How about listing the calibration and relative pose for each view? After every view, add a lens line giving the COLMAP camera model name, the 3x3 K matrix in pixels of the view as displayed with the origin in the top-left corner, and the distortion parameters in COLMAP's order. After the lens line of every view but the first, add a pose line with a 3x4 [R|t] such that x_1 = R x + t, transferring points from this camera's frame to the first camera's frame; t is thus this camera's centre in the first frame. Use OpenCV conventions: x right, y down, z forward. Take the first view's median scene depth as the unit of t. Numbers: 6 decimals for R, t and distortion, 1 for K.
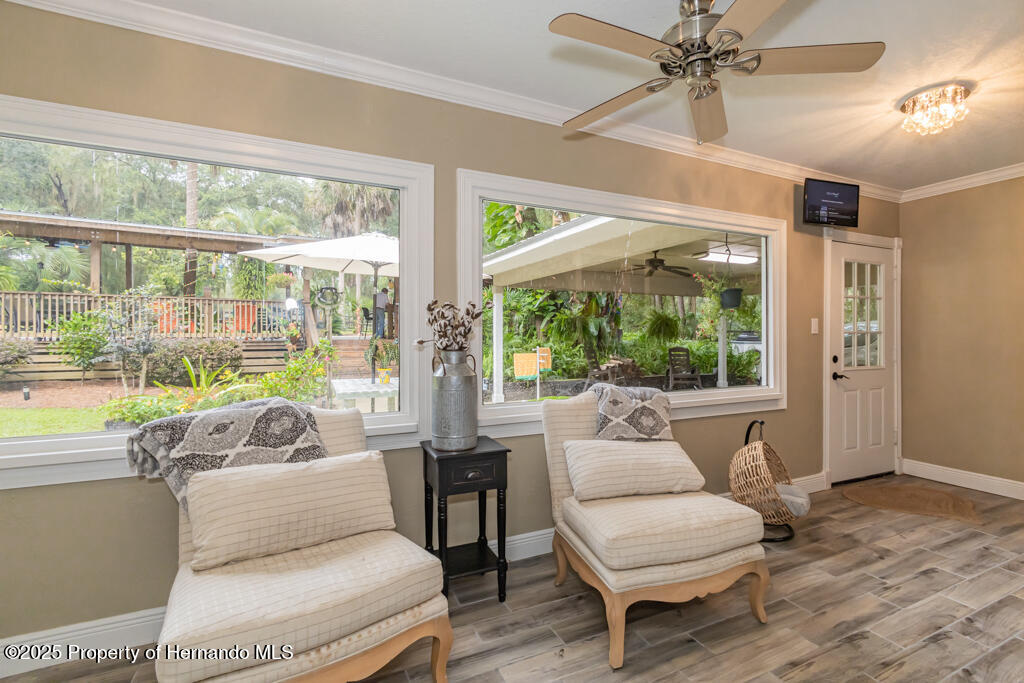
lens RADIAL K [[435.3, 0, 511.8], [0, 435.3, 344.3], [0, 0, 1]] dist [-0.000954, -0.000143]
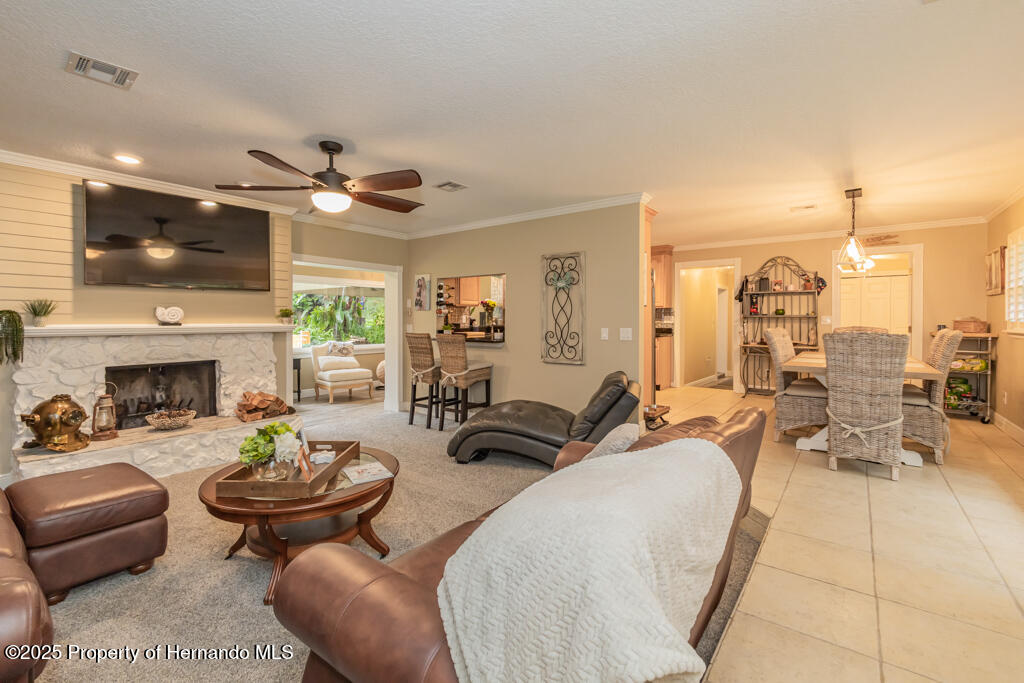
lens RADIAL K [[454.9, 0, 511.3], [0, 454.9, 323.4], [0, 0, 1]] dist [-0.001467, -0.000547]
pose [[0.868997, -0.002607, 0.494810, -0.086193], [0.008778, 0.999910, -0.010147, 0.002908], [-0.494739, 0.013161, 0.868942, -0.751808]]
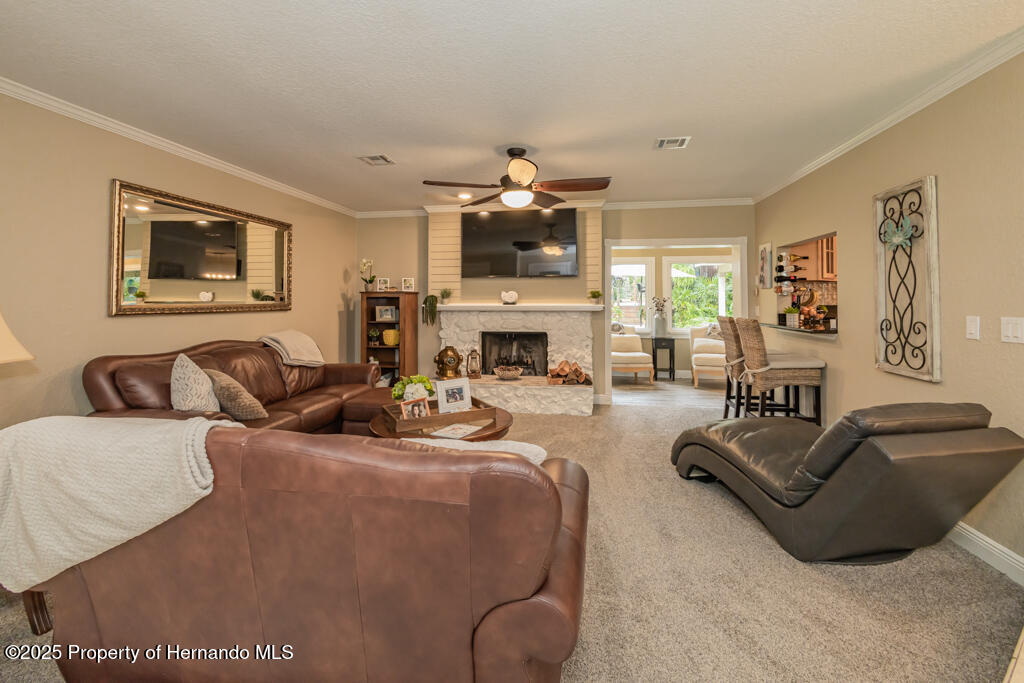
lens RADIAL K [[456.6, 0, 509.6], [0, 456.6, 288.9], [0, 0, 1]] dist [-0.000983, -0.000031]
pose [[0.842411, -0.013033, -0.538678, 0.215741], [-0.011195, 0.999068, -0.041680, 0.002000], [0.538719, 0.041143, 0.841480, -0.719331]]
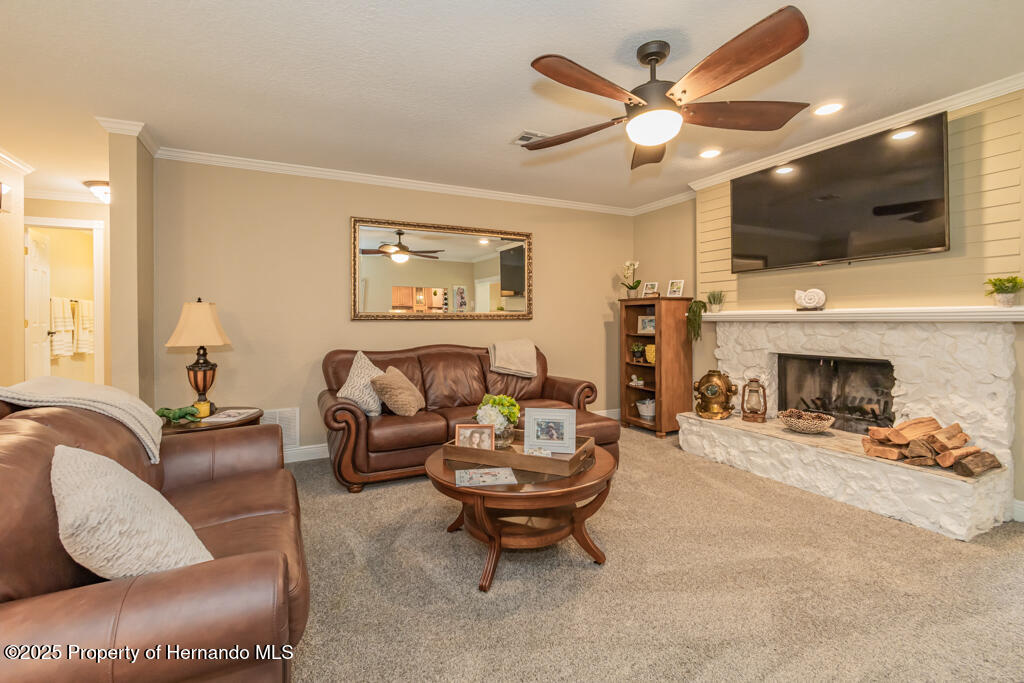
lens RADIAL K [[461.0, 0, 508.4], [0, 461.0, 318.9], [0, 0, 1]] dist [-0.000608, -0.000235]
pose [[0.066714, -0.001012, -0.997772, 0.250568], [-0.014882, 0.999887, -0.002010, 0.009400], [0.997661, 0.014983, 0.066692, -0.436383]]
